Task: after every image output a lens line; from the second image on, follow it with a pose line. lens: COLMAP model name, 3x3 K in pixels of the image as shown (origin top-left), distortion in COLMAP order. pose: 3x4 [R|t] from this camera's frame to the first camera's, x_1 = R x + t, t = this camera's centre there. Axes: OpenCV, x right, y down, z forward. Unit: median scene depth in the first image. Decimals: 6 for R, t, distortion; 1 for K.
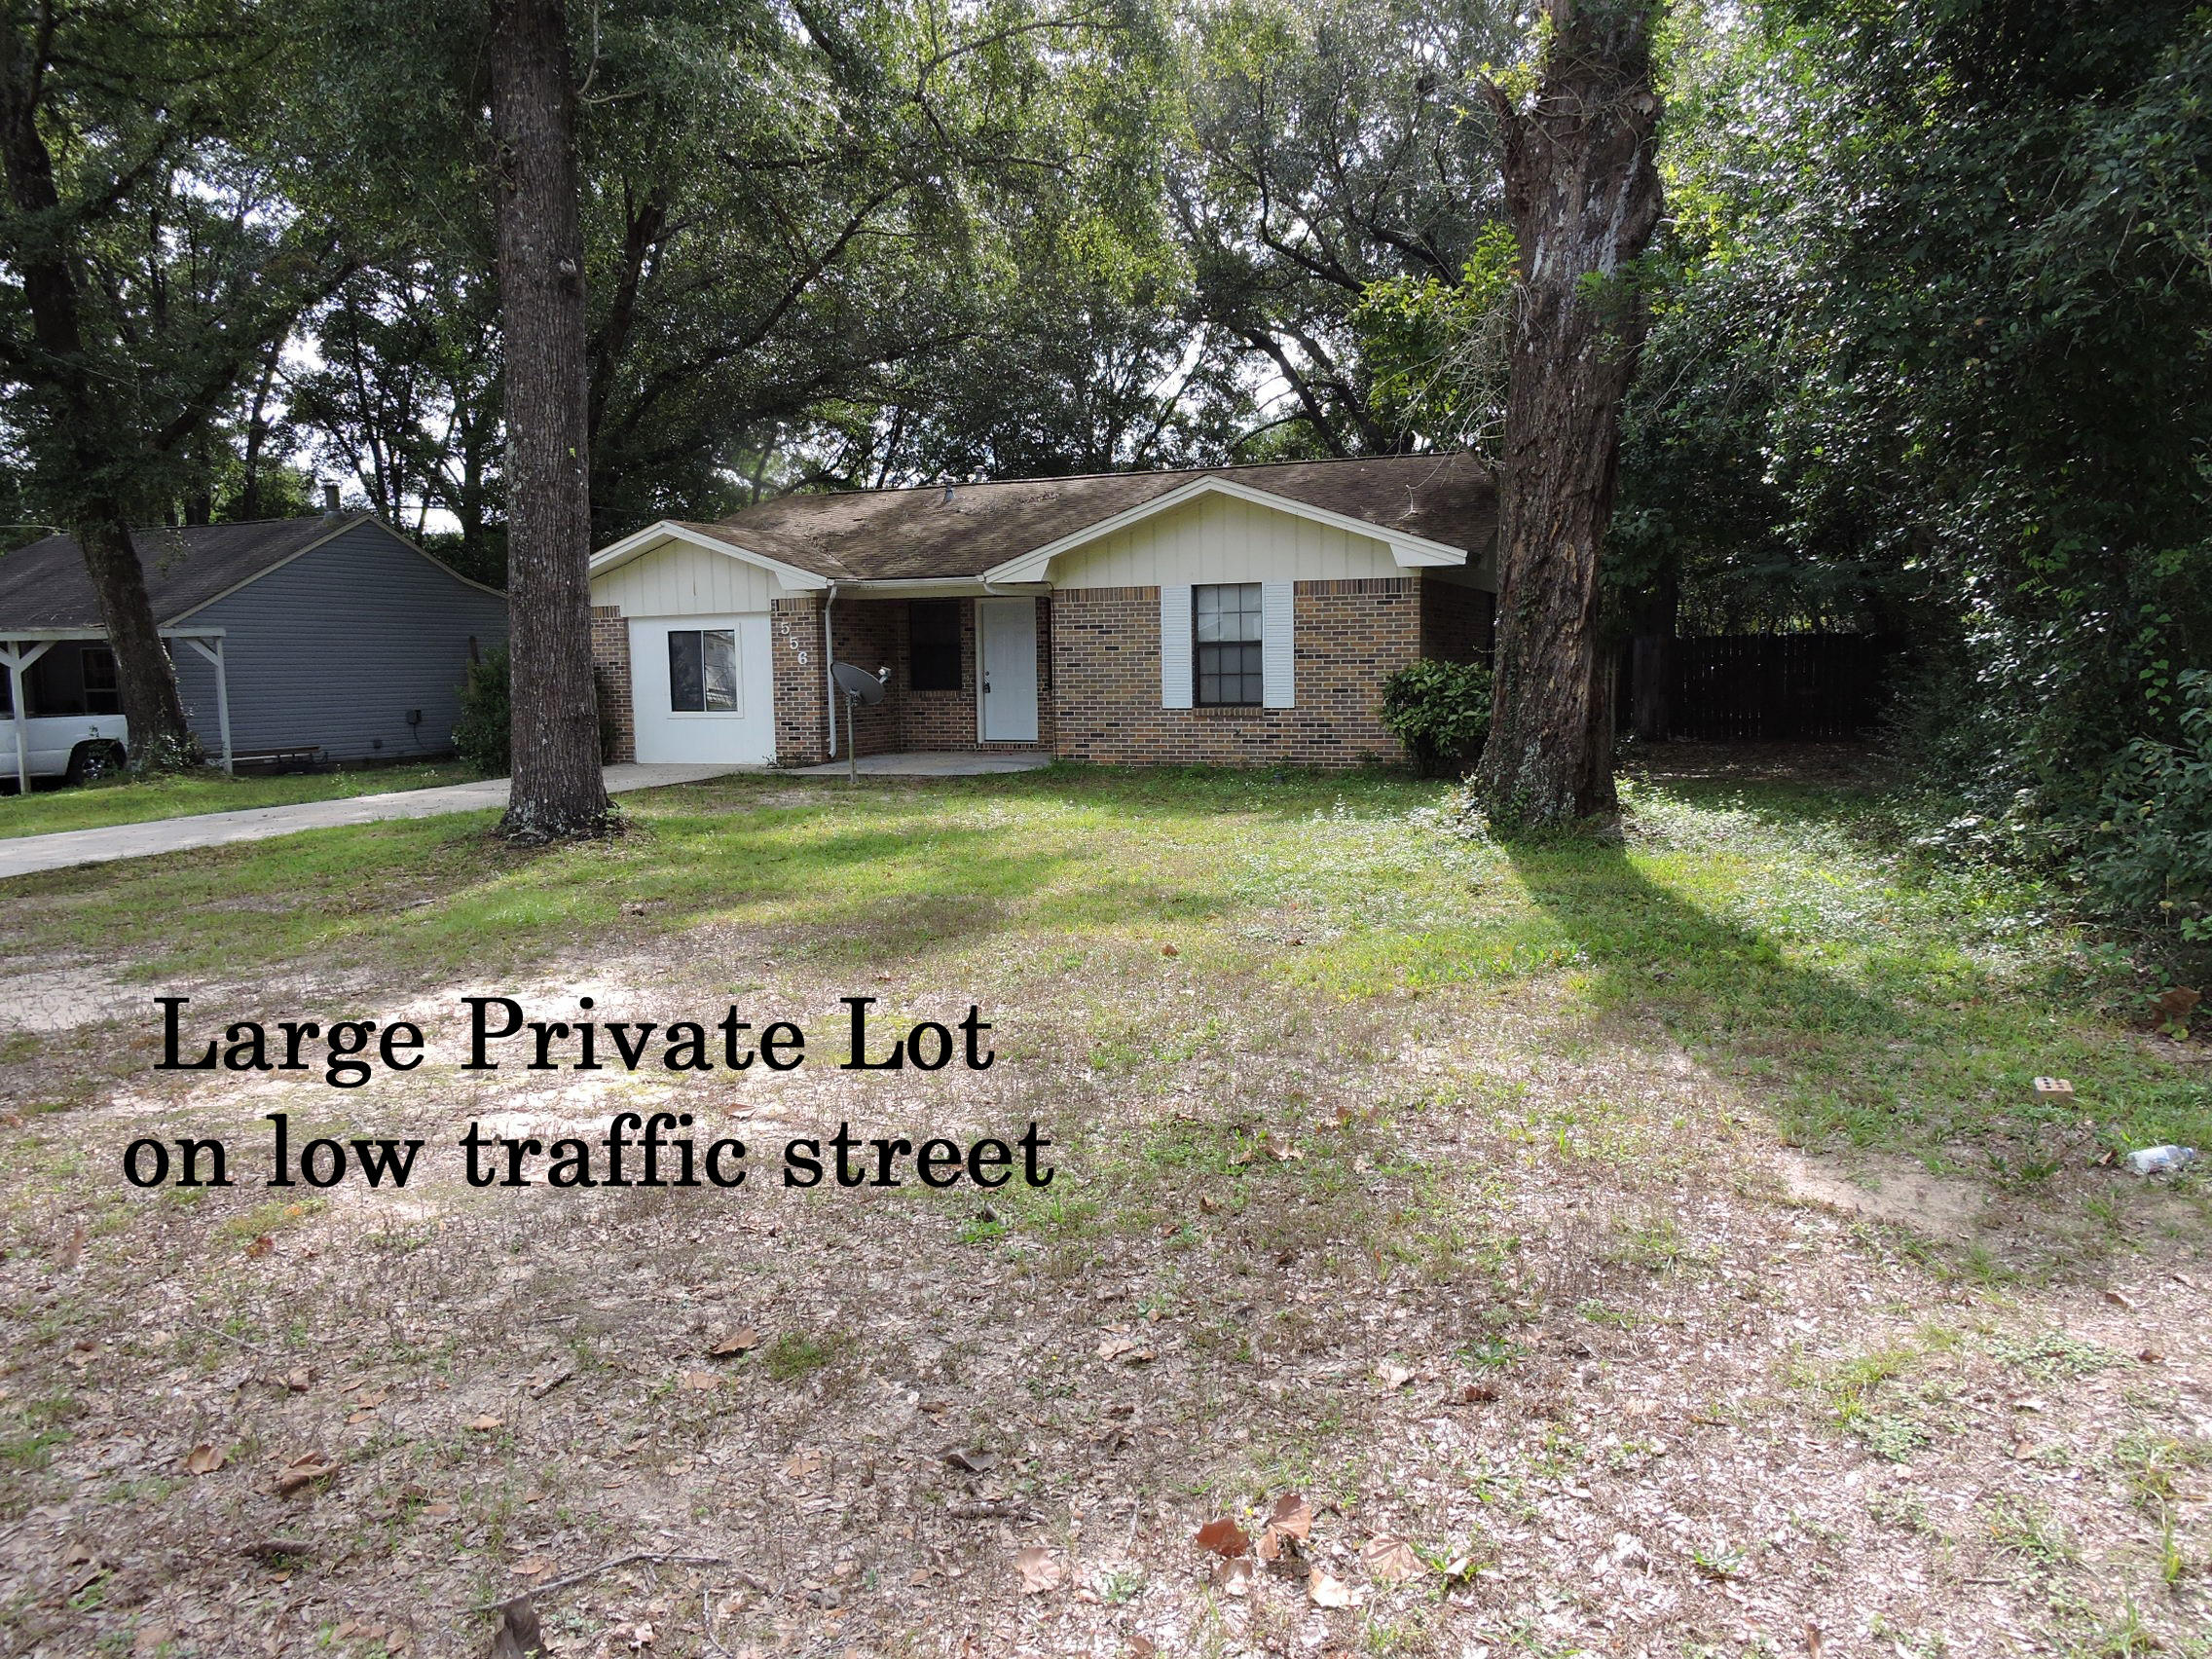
lens RADIAL K [[1576.3, 0, 1103.0], [0, 1576.3, 832.2], [0, 0, 1]] dist [-0.000514, 0.000198]
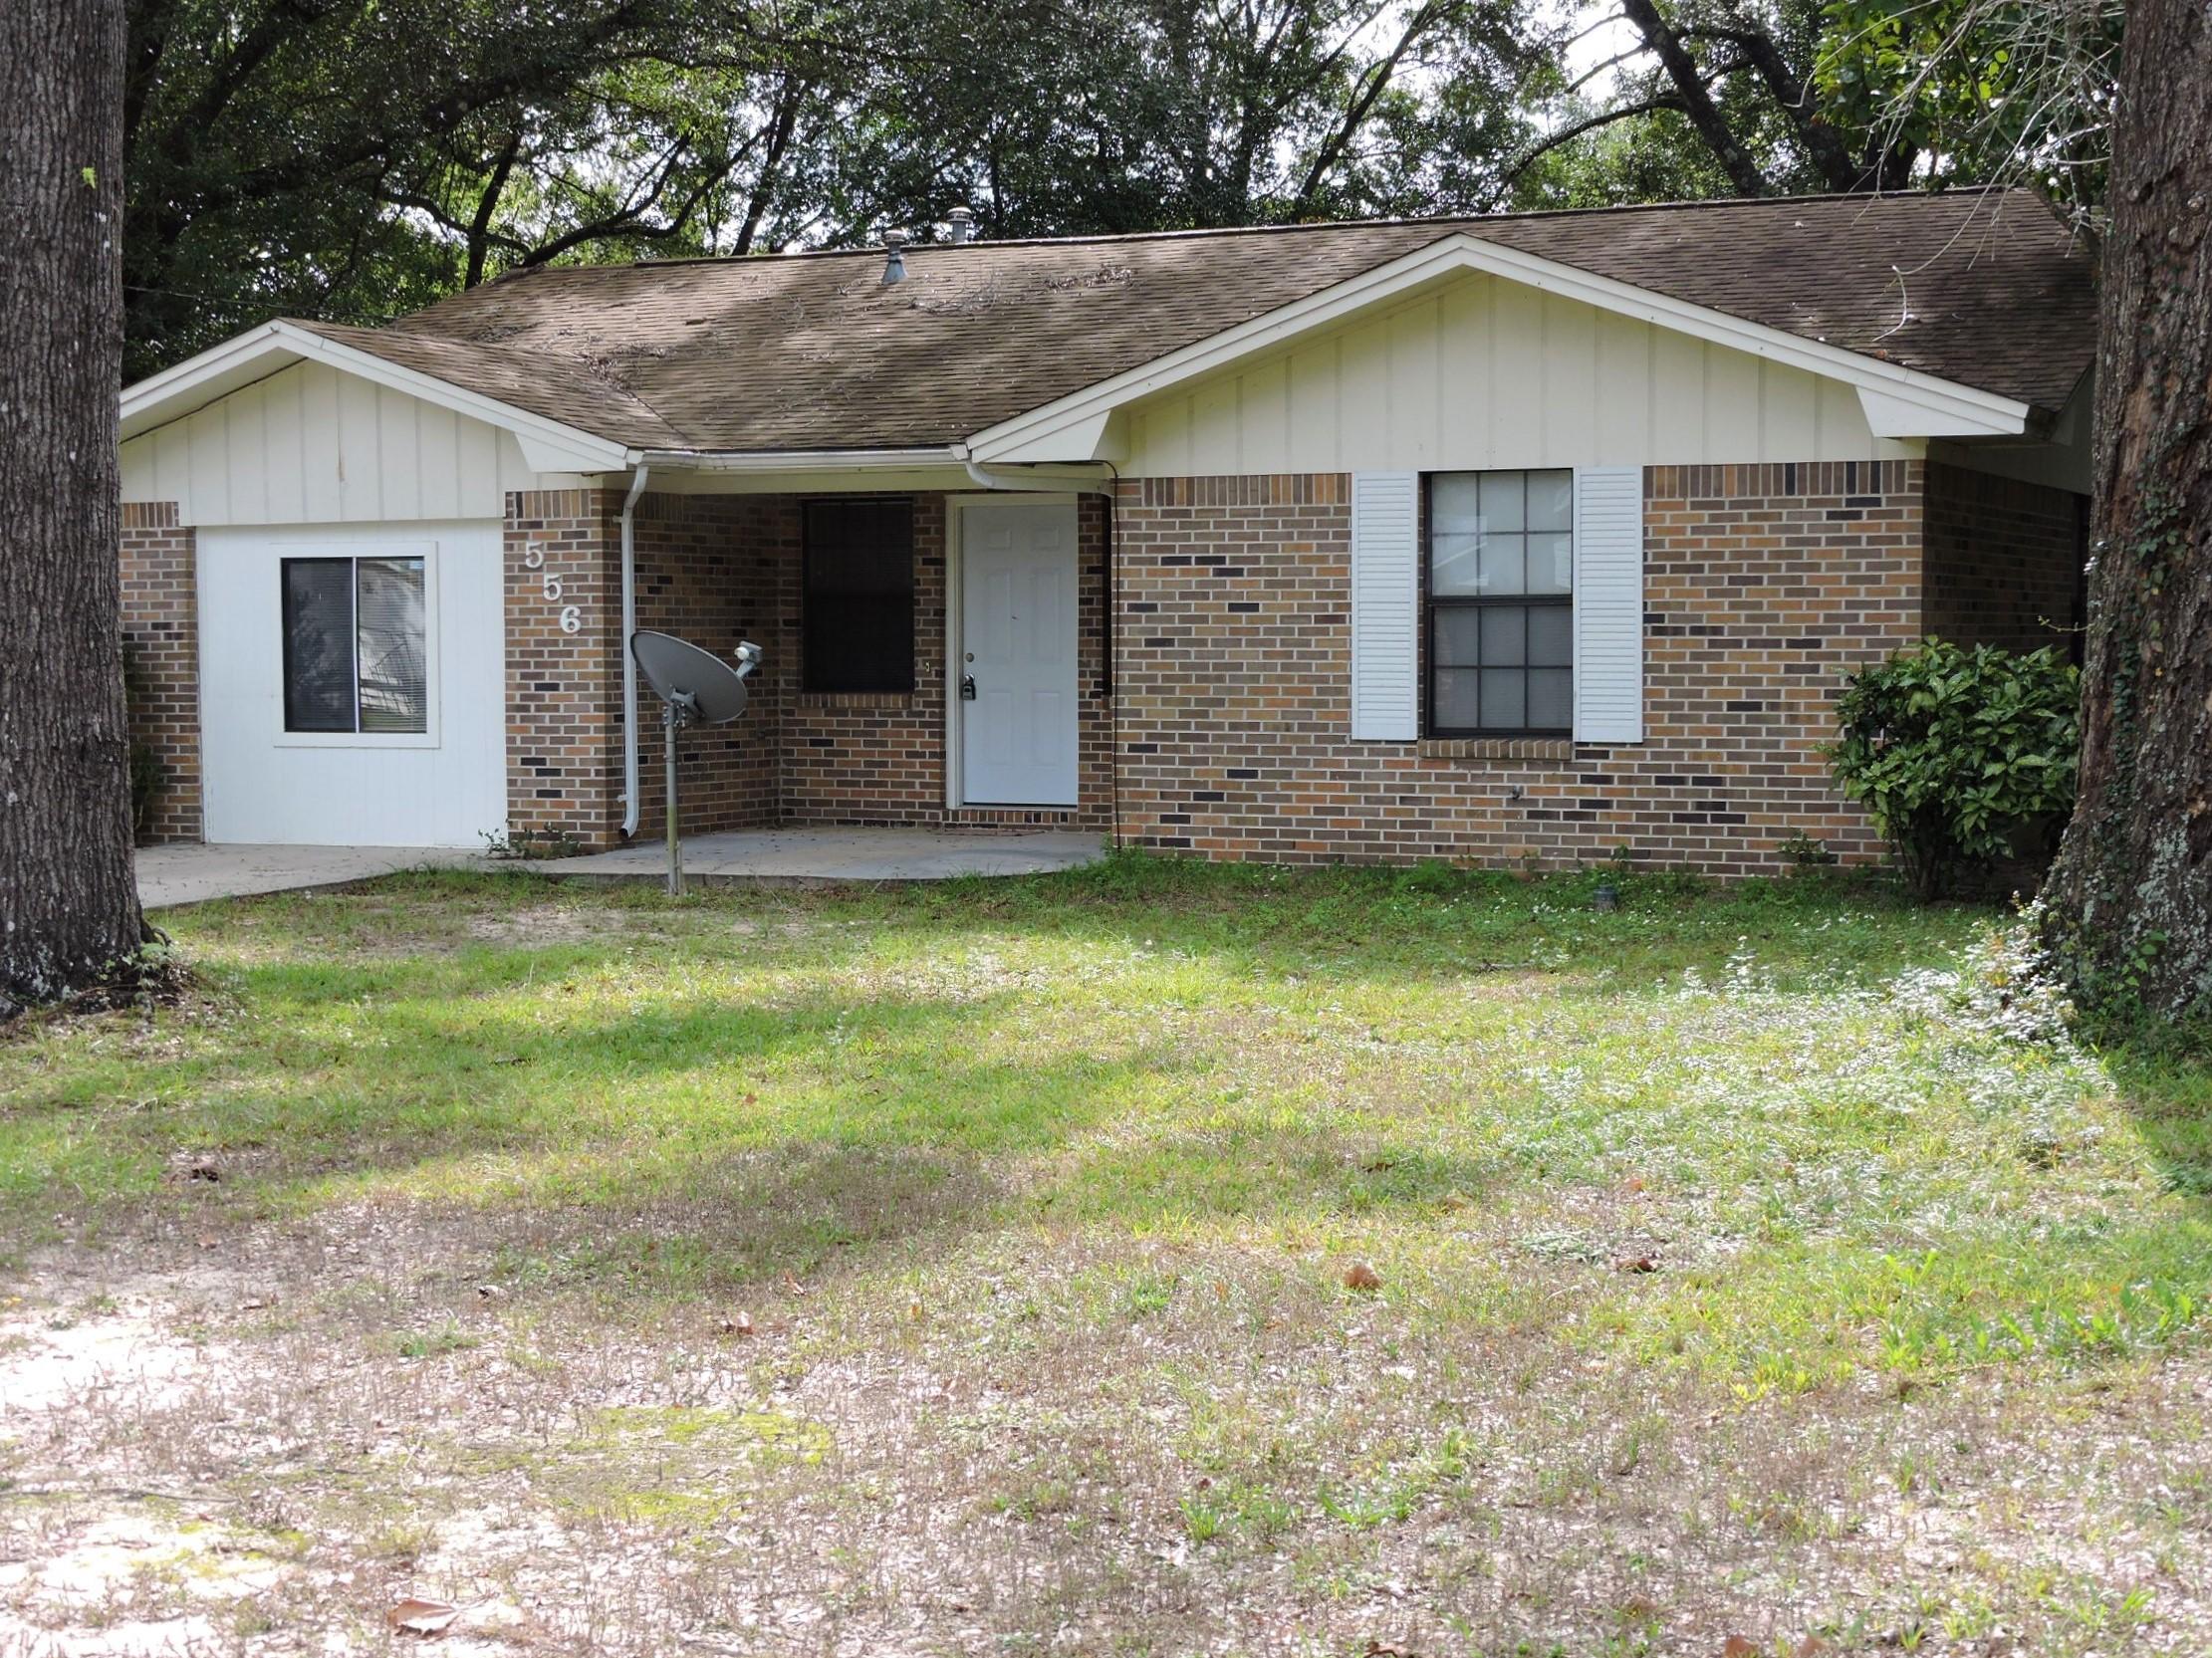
lens RADIAL K [[3473.0, 0, 1106.0], [0, 3473.0, 829.0], [0, 0, 1]] dist [0.033842, 0.013642]
pose [[0.999366, 0.013971, -0.032761, -0.000177], [-0.015595, 0.998634, -0.049862, -0.001449], [0.032019, 0.050341, 0.998219, -0.005730]]
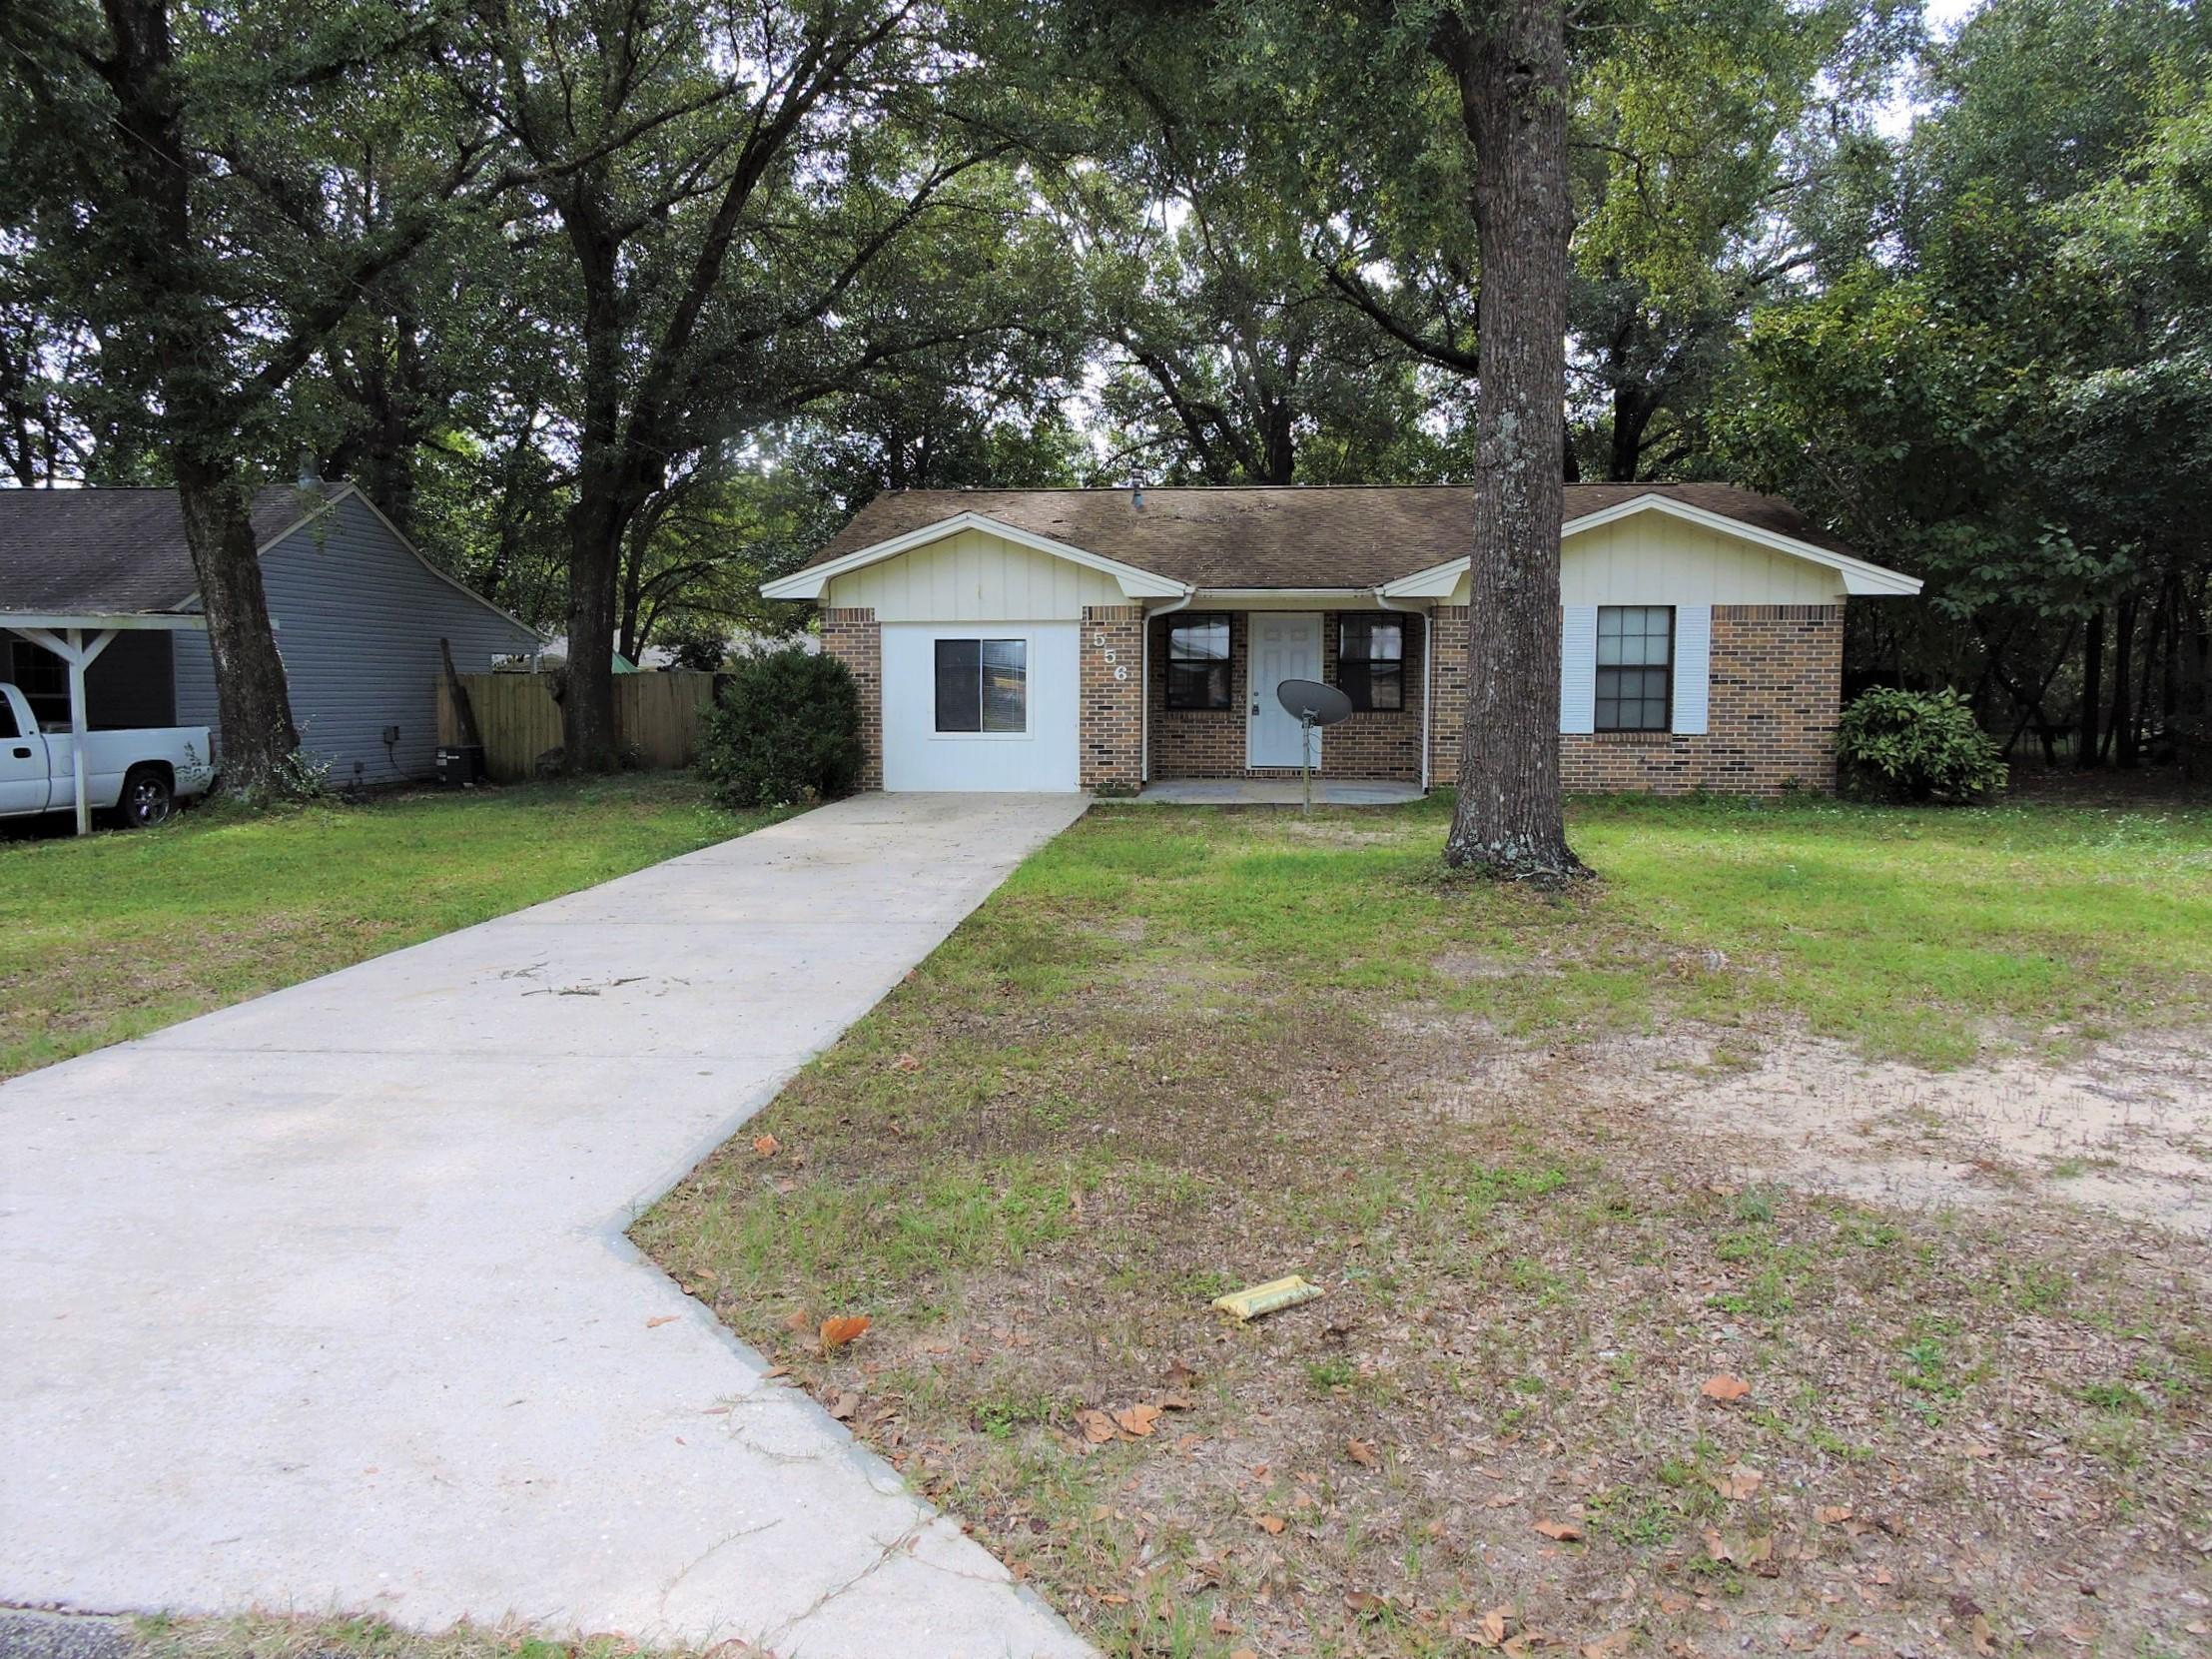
lens RADIAL K [[1610.2, 0, 1111.2], [0, 1610.2, 831.7], [0, 0, 1]] dist [0.003239, -0.003356]
pose [[0.956652, -0.007465, 0.291136, -0.523164], [0.013418, 0.999740, -0.018455, -0.004761], [-0.290923, 0.021561, 0.956504, 0.150659]]
